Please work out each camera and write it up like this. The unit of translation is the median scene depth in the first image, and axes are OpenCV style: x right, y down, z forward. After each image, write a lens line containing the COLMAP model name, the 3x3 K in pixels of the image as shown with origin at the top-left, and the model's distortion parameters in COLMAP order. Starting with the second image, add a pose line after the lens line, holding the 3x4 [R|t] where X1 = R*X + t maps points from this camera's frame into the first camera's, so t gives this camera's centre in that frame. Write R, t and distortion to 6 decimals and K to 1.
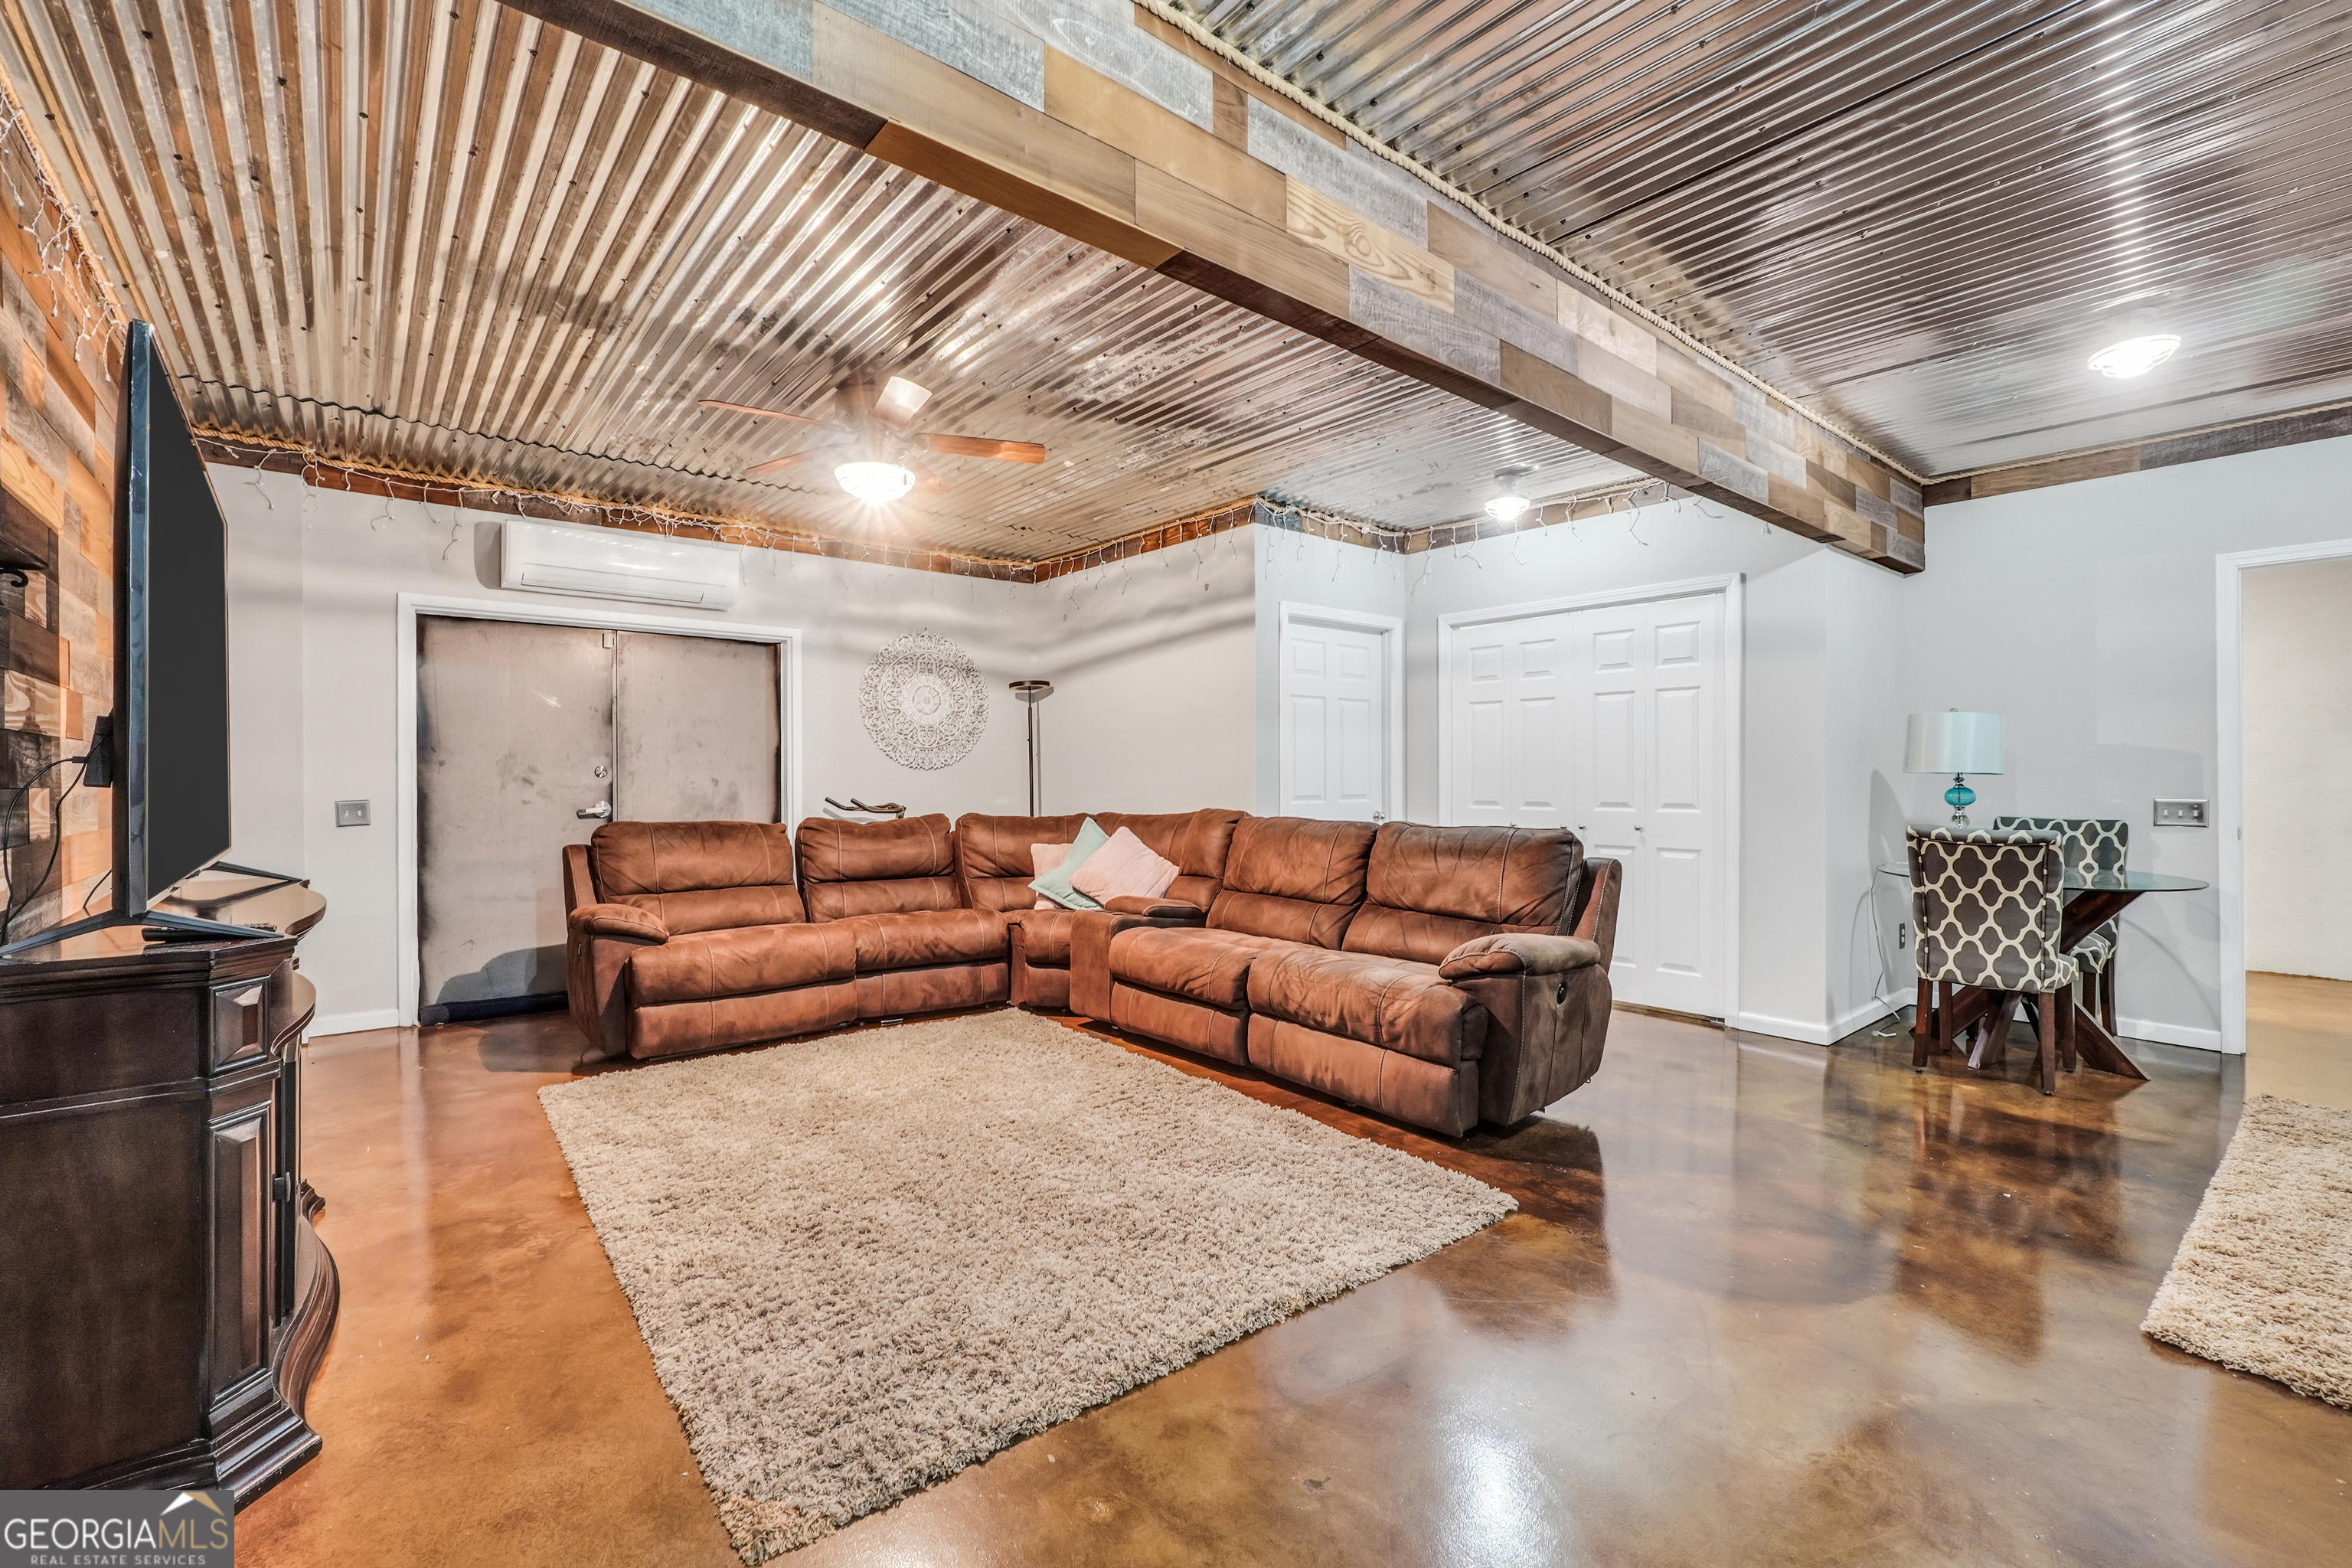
lens RADIAL K [[994.7, 0, 1164.3], [0, 994.7, 786.1], [0, 0, 1]] dist [-0.019568, 0.008157]
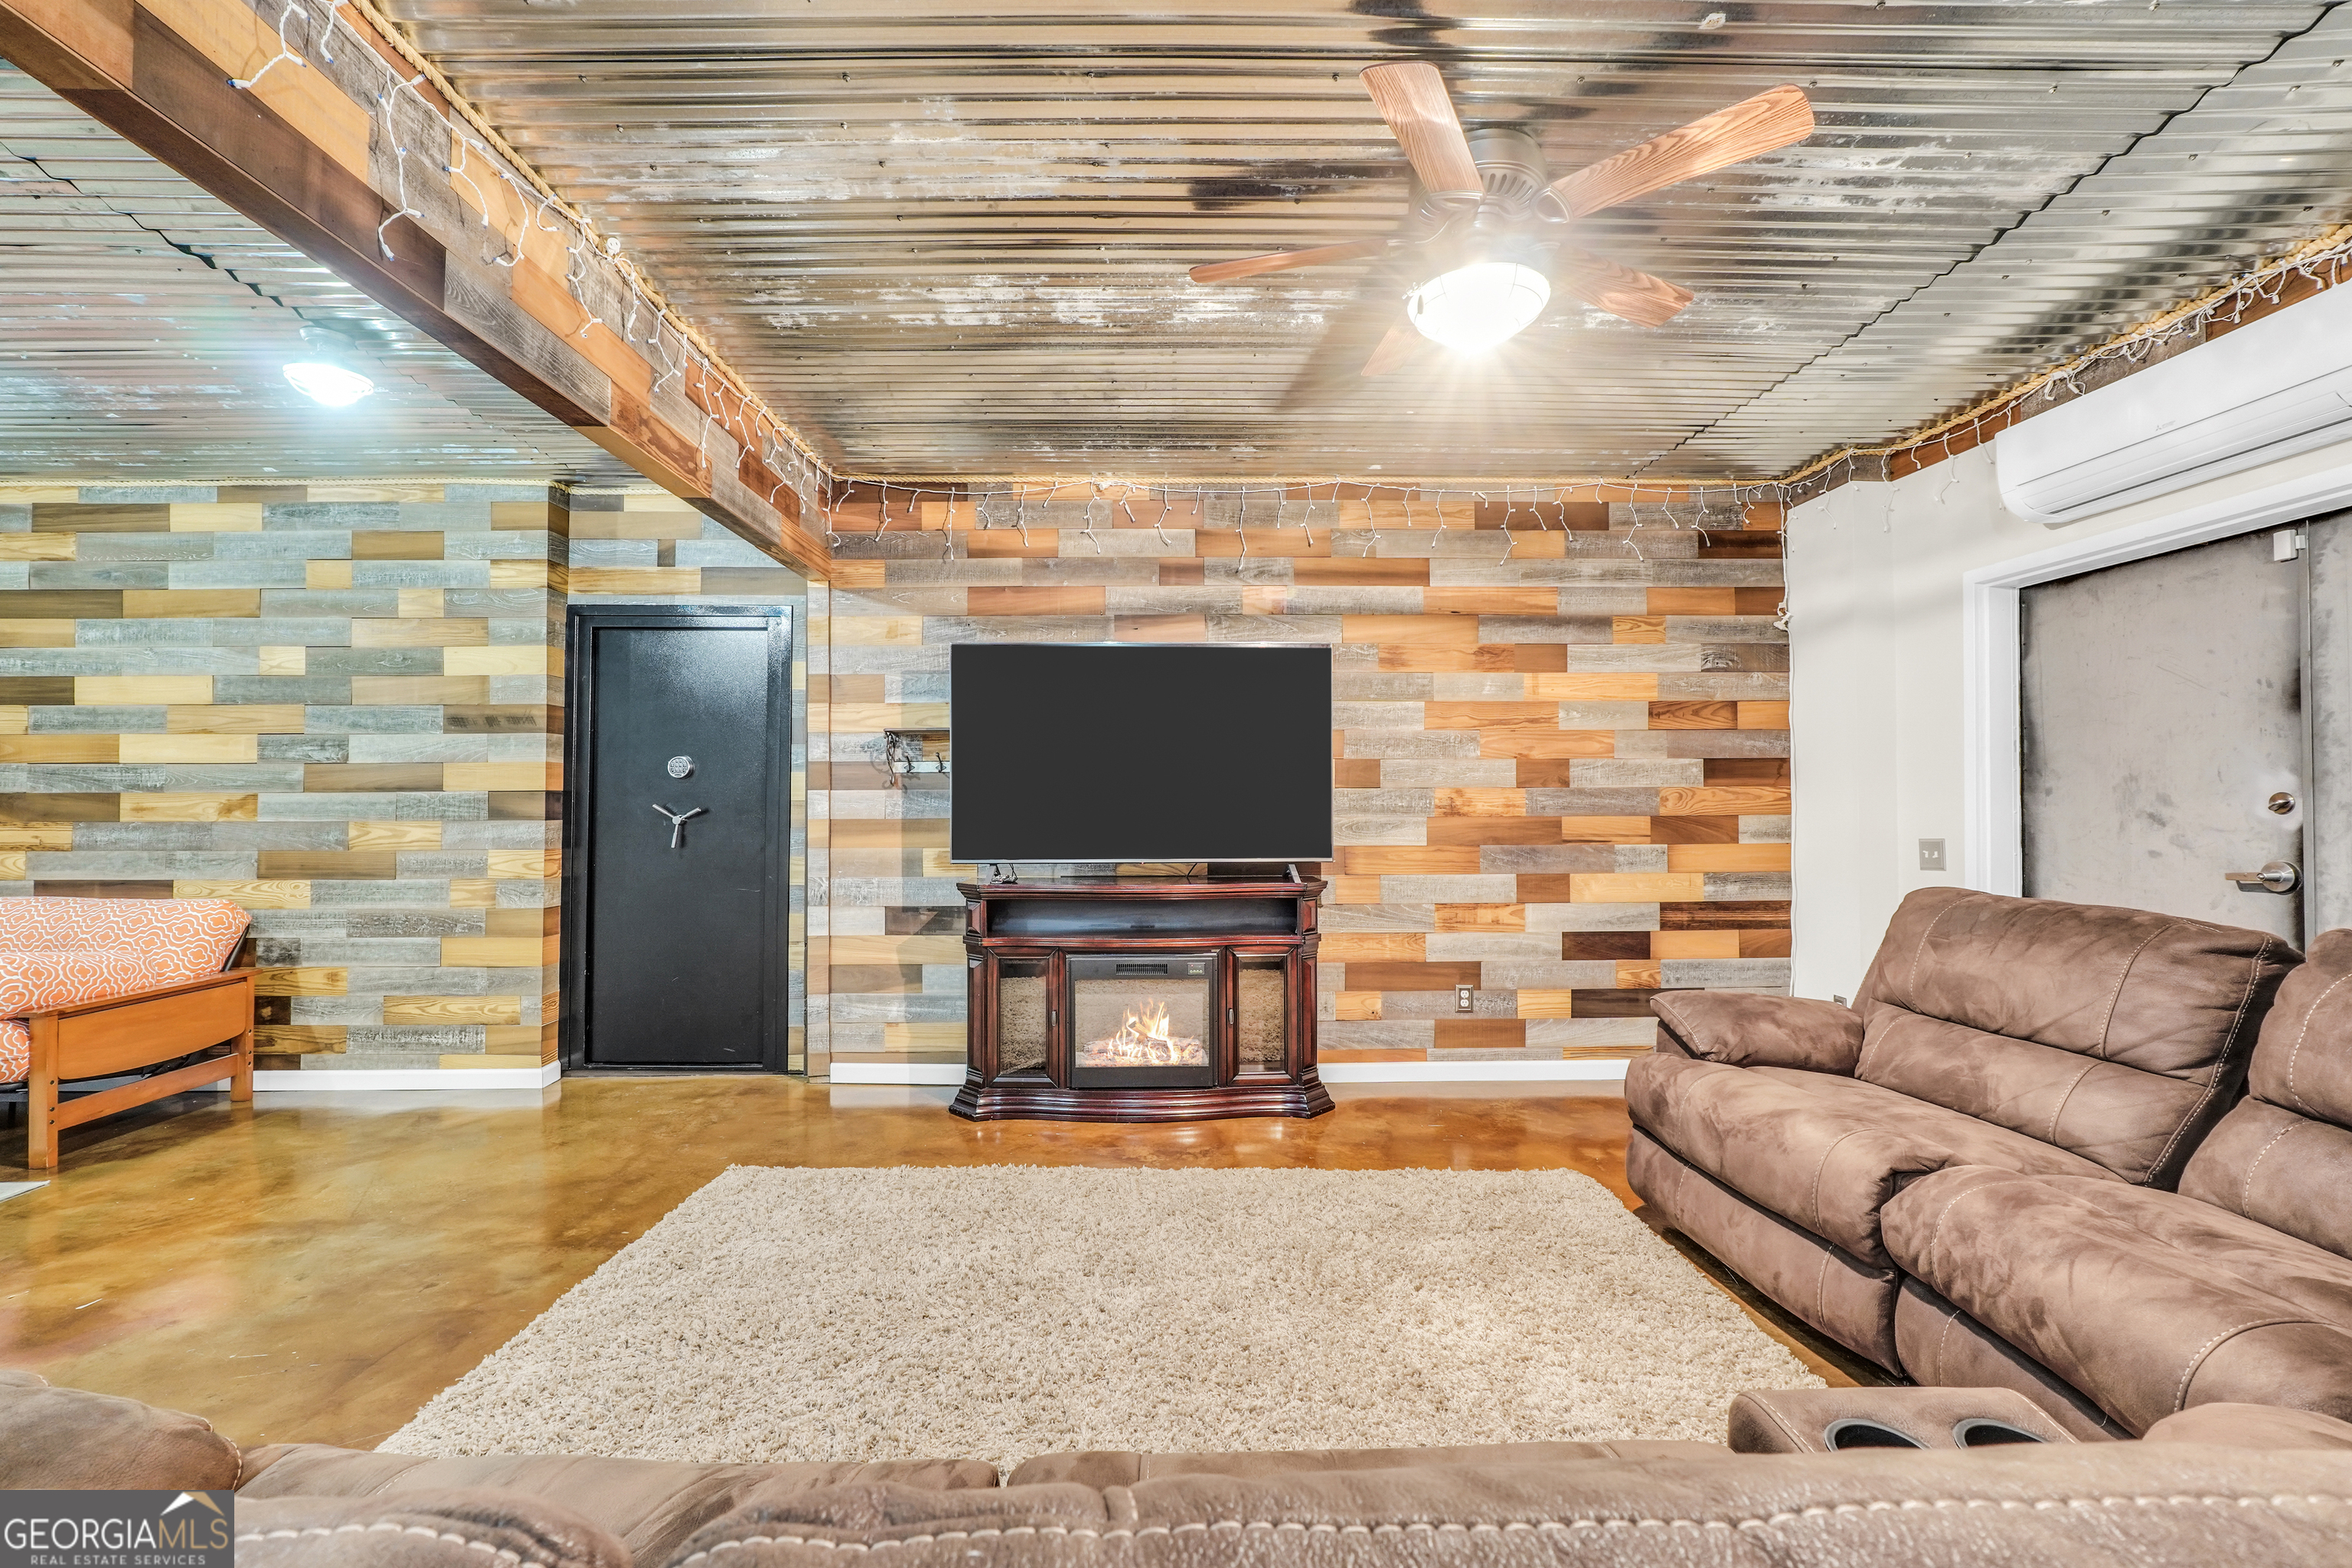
lens RADIAL K [[994.7, 0, 1164.3], [0, 994.7, 786.1], [0, 0, 1]] dist [-0.019568, 0.008157]
pose [[-0.632580, -0.011847, -0.774405, 0.199341], [-0.004381, 0.999922, -0.011718, -0.015154], [0.774483, -0.004019, -0.632582, 0.911988]]
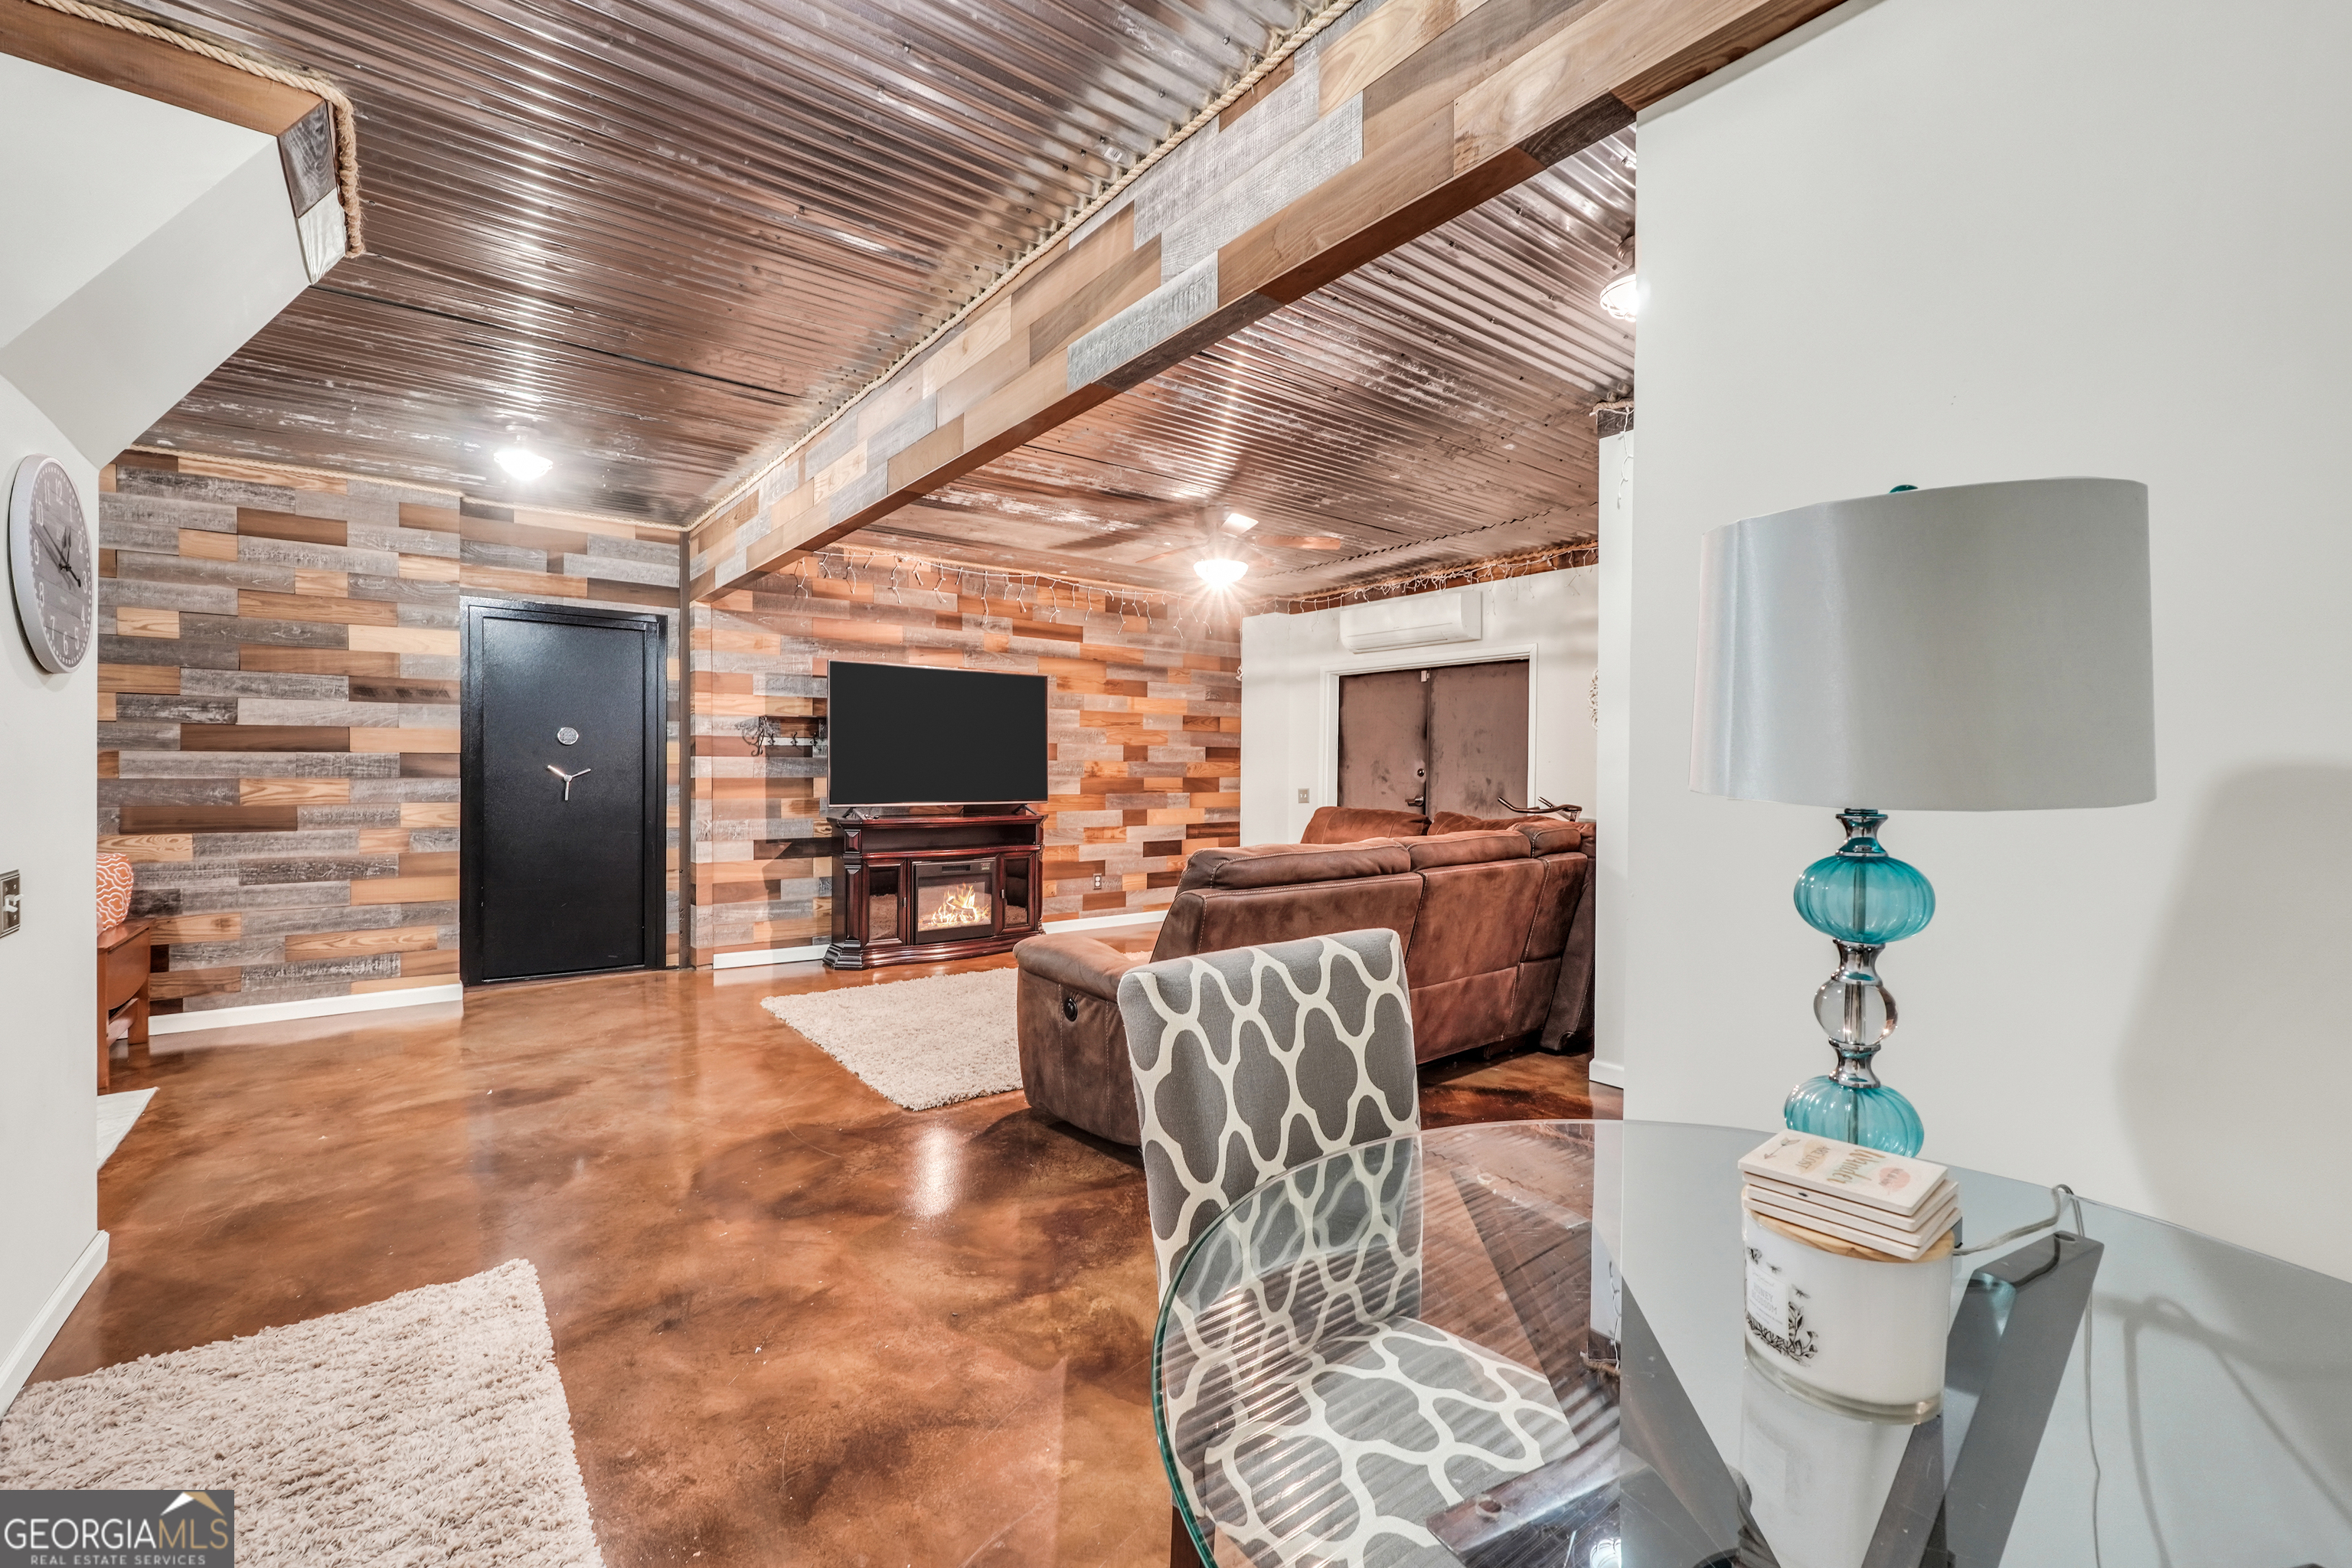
lens RADIAL K [[994.7, 0, 1164.3], [0, 994.7, 786.1], [0, 0, 1]] dist [-0.019568, 0.008157]
pose [[-0.040120, 0.015250, -0.999078, 0.857041], [-0.015362, 0.999756, 0.015878, -0.012450], [0.999077, 0.015985, -0.039876, 0.730586]]
